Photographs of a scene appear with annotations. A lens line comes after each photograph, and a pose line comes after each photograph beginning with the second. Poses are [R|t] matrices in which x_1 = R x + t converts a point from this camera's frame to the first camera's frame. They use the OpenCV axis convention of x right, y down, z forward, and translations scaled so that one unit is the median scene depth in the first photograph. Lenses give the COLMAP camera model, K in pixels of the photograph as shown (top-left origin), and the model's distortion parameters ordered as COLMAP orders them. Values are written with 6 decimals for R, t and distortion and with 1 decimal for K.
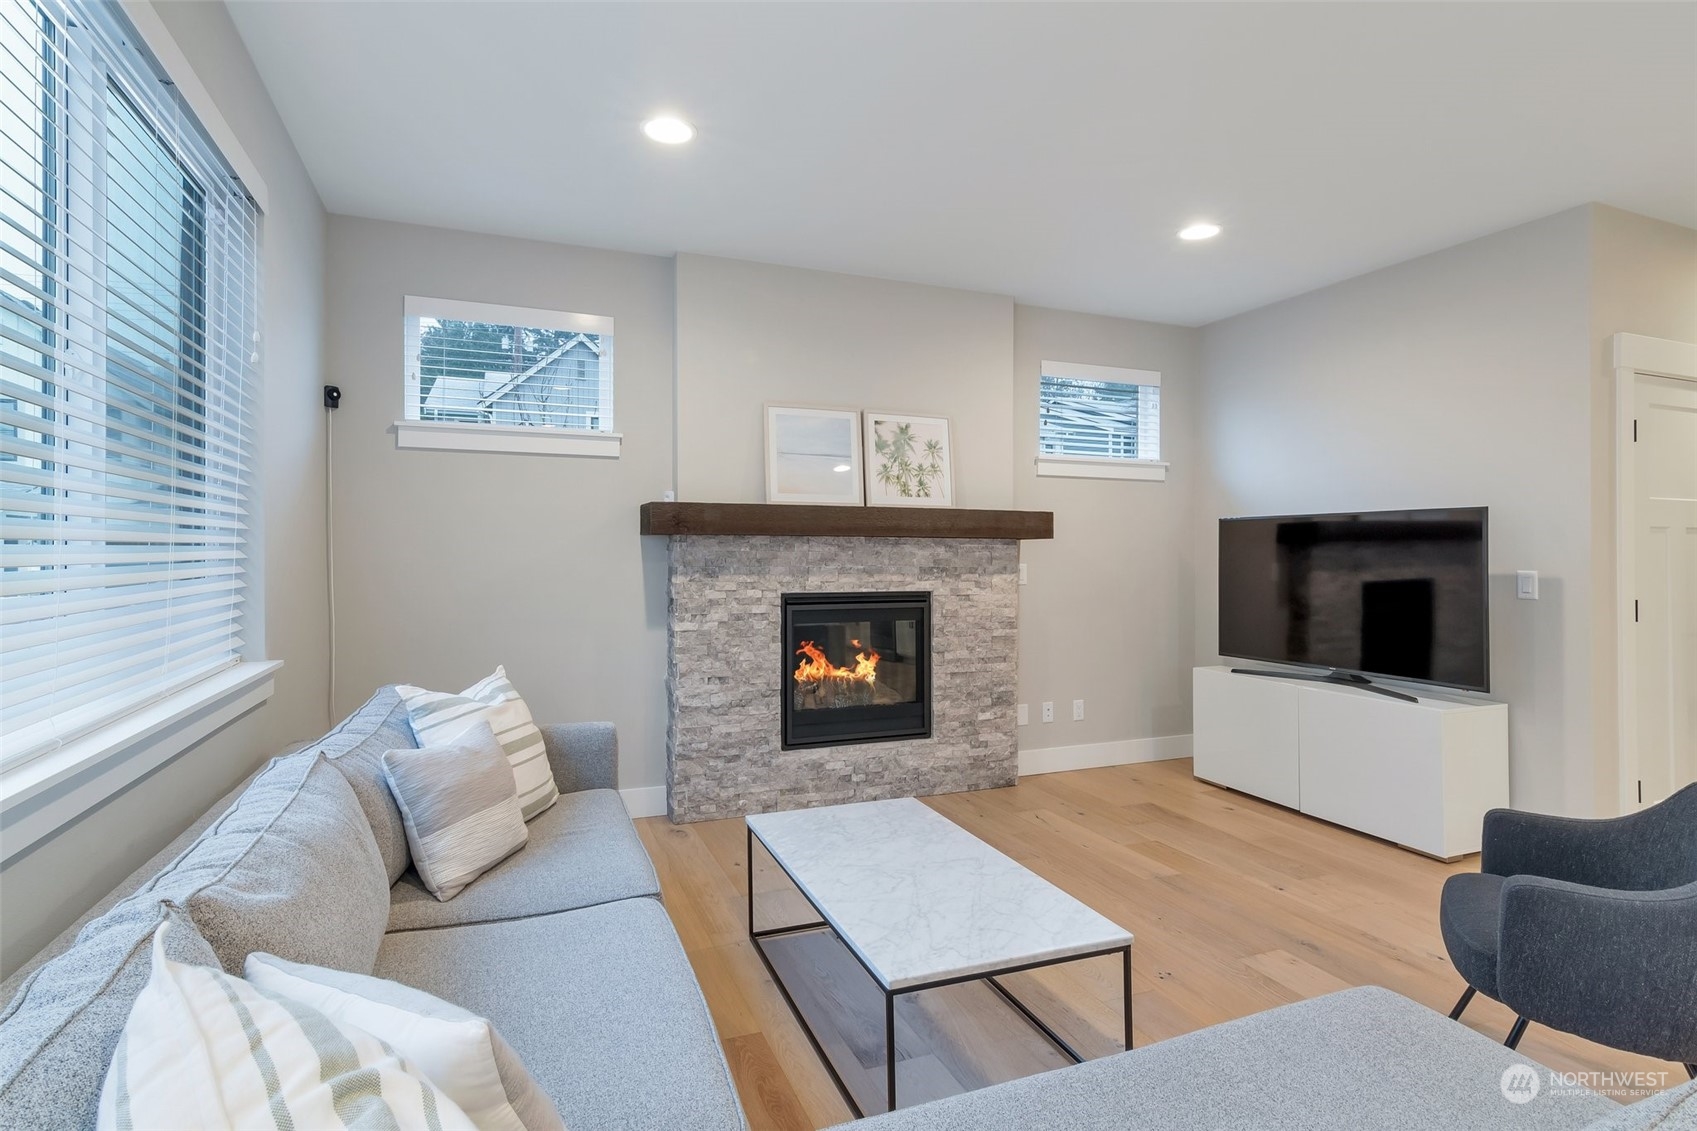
lens RADIAL K [[843.1, 0, 829.1], [0, 843.1, 566.1], [0, 0, 1]] dist [-0.003919, 0.000661]
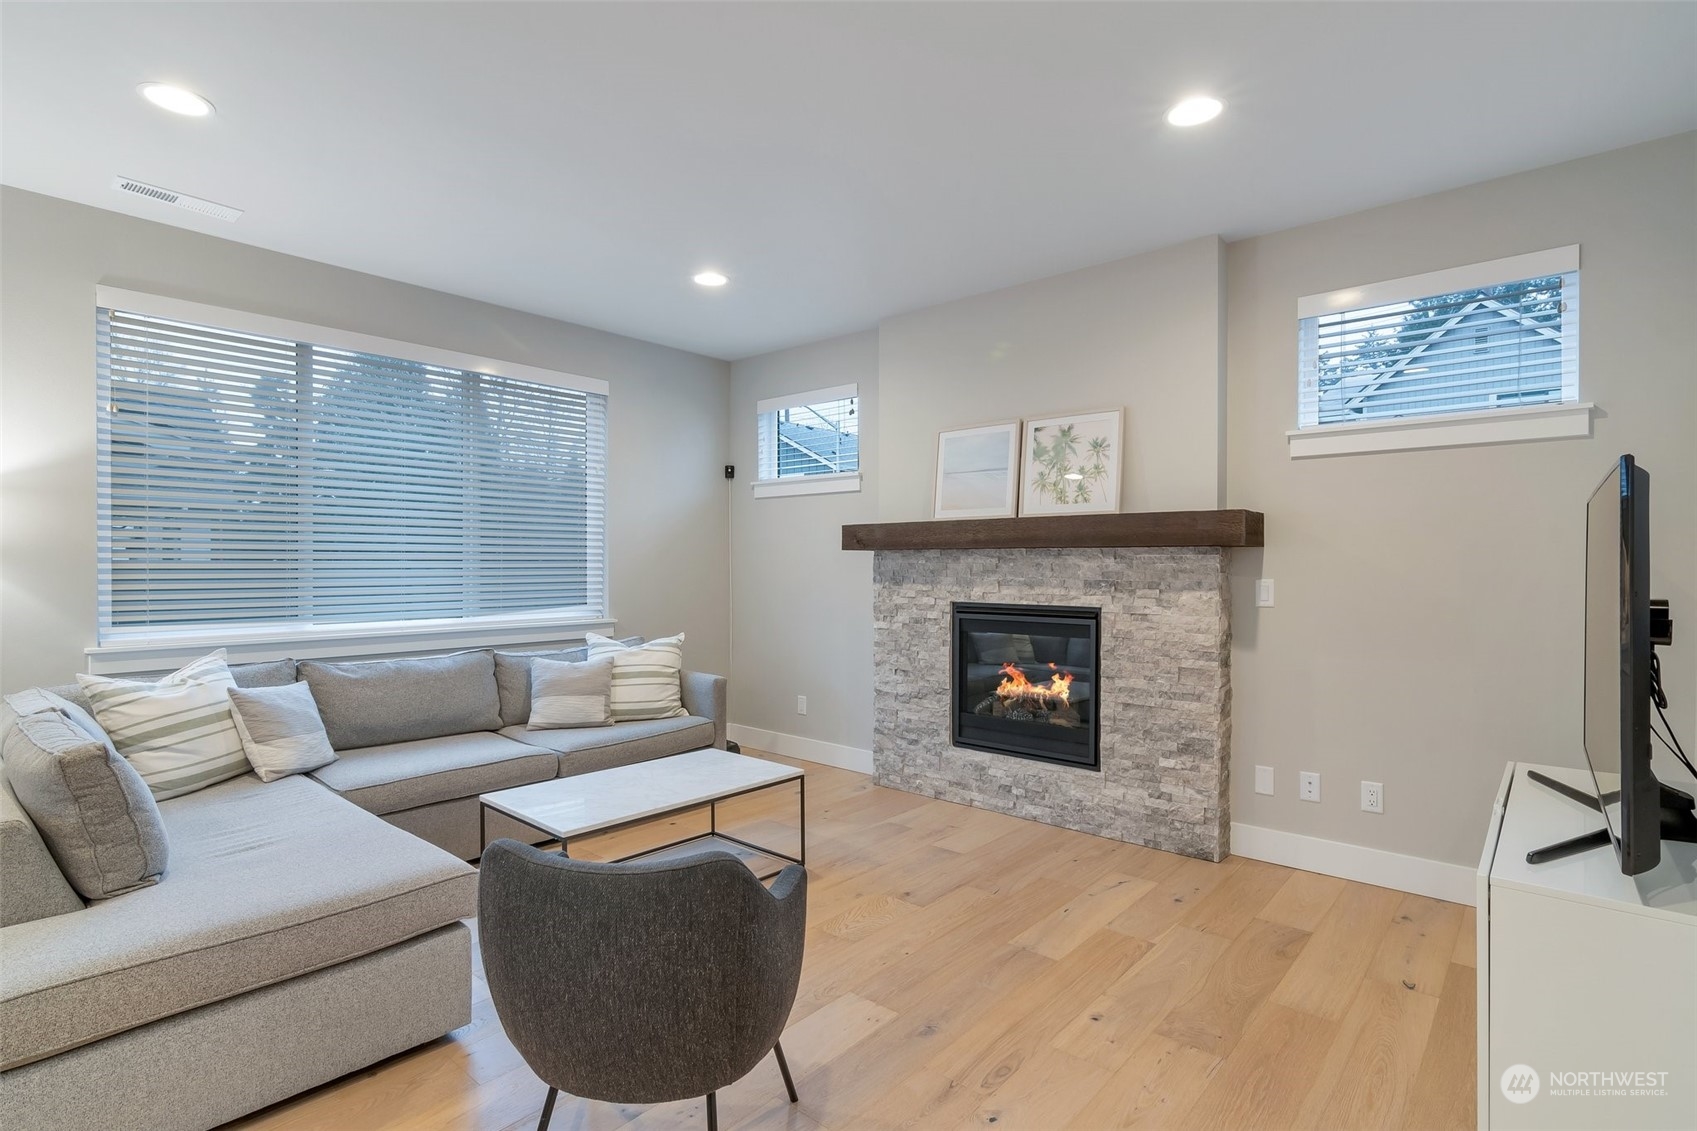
lens RADIAL K [[843.1, 0, 782.5], [0, 843.1, 593.3], [0, 0, 1]] dist [-0.003919, 0.000661]
pose [[0.416283, 0.028397, -0.908792, 0.816348], [-0.013692, 0.999595, 0.024963, -0.003073], [0.909132, 0.002051, 0.416503, 0.333893]]
